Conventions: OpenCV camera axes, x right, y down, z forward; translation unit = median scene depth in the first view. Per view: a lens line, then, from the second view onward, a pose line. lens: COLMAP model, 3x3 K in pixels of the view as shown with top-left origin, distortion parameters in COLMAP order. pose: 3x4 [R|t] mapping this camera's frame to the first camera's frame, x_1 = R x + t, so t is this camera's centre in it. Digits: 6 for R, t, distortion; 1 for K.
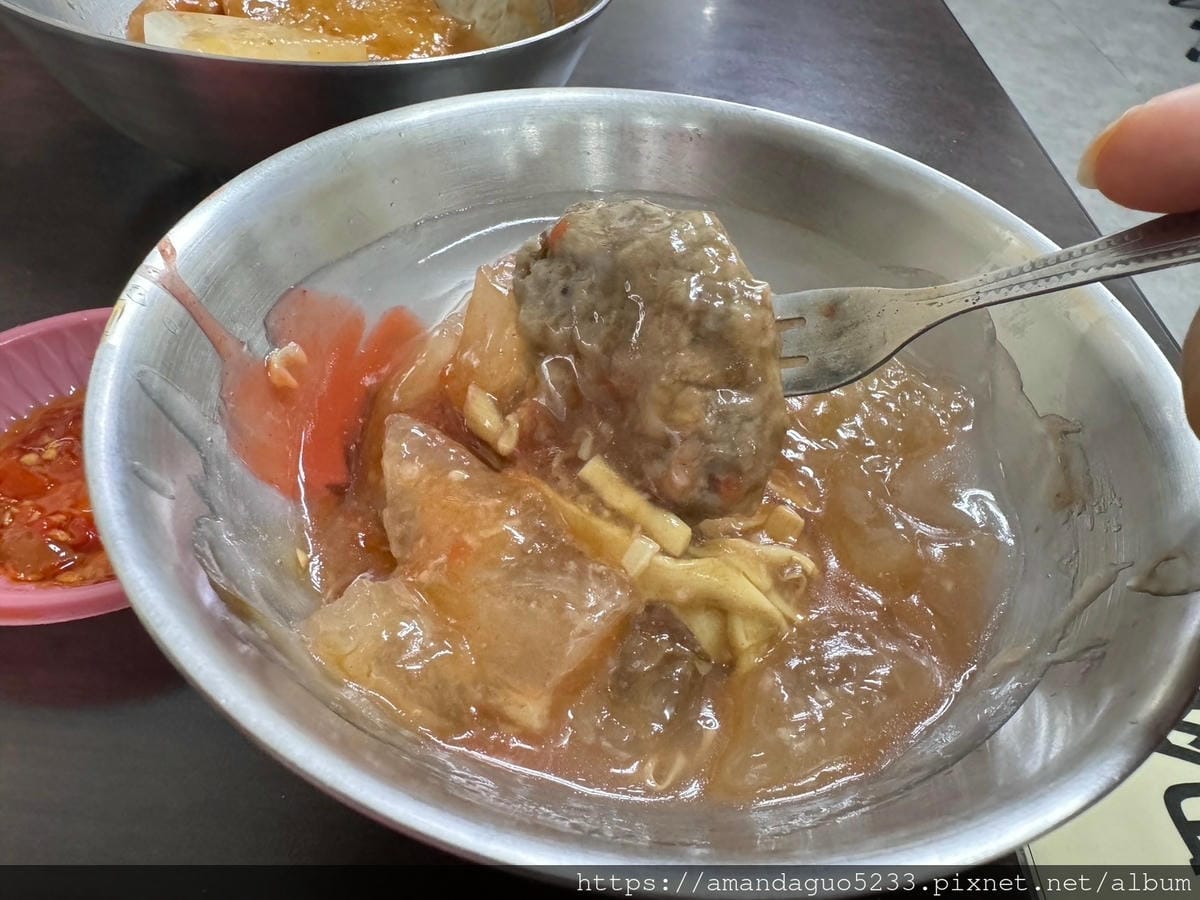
lens RADIAL K [[832.8, 0, 632.3], [0, 832.8, 429.2], [0, 0, 1]] dist [-0.004100, -0.002765]
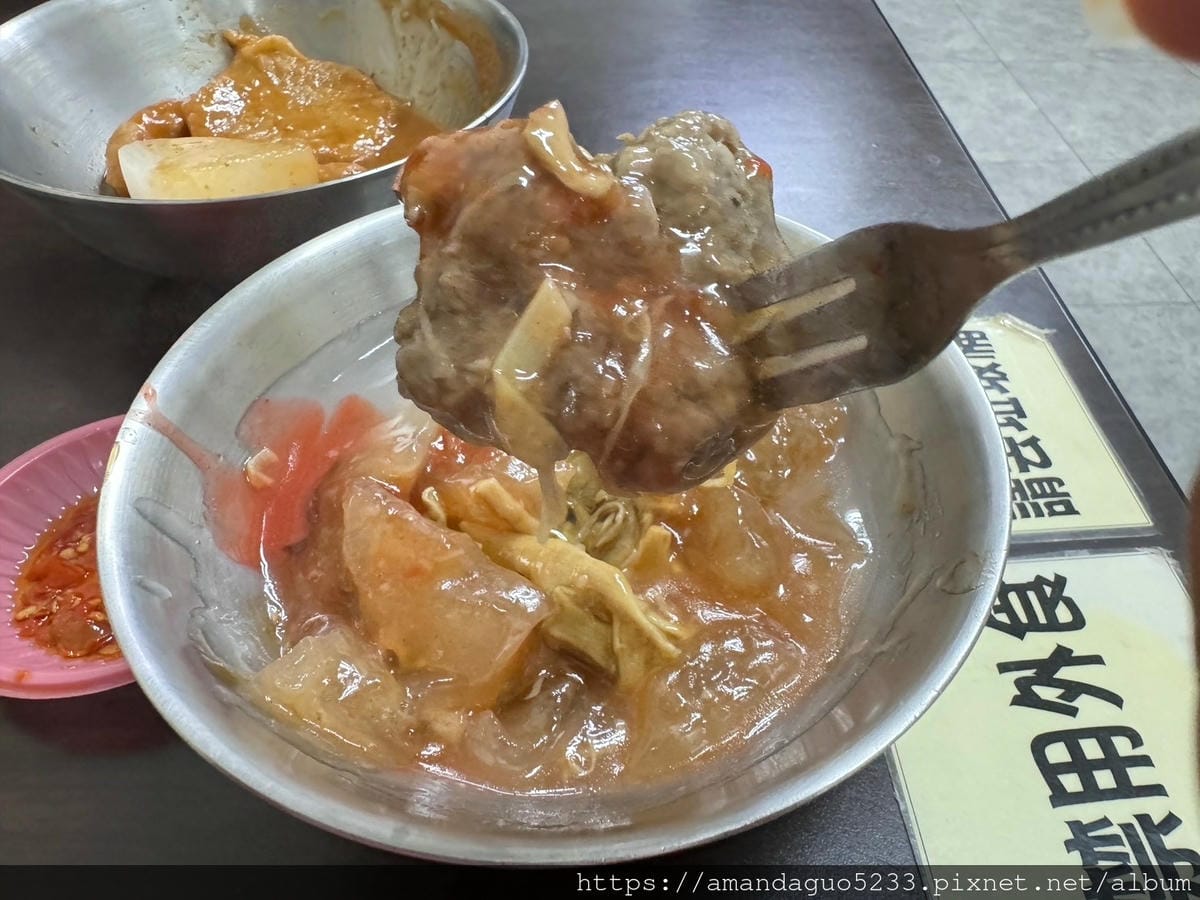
lens RADIAL K [[832.8, 0, 623.6], [0, 832.8, 429.0], [0, 0, 1]] dist [-0.004100, -0.002765]
pose [[0.993205, -0.108039, -0.043257, 0.147139], [0.108947, 0.993862, 0.019185, -0.078994], [0.040919, -0.023767, 0.998880, -0.165735]]
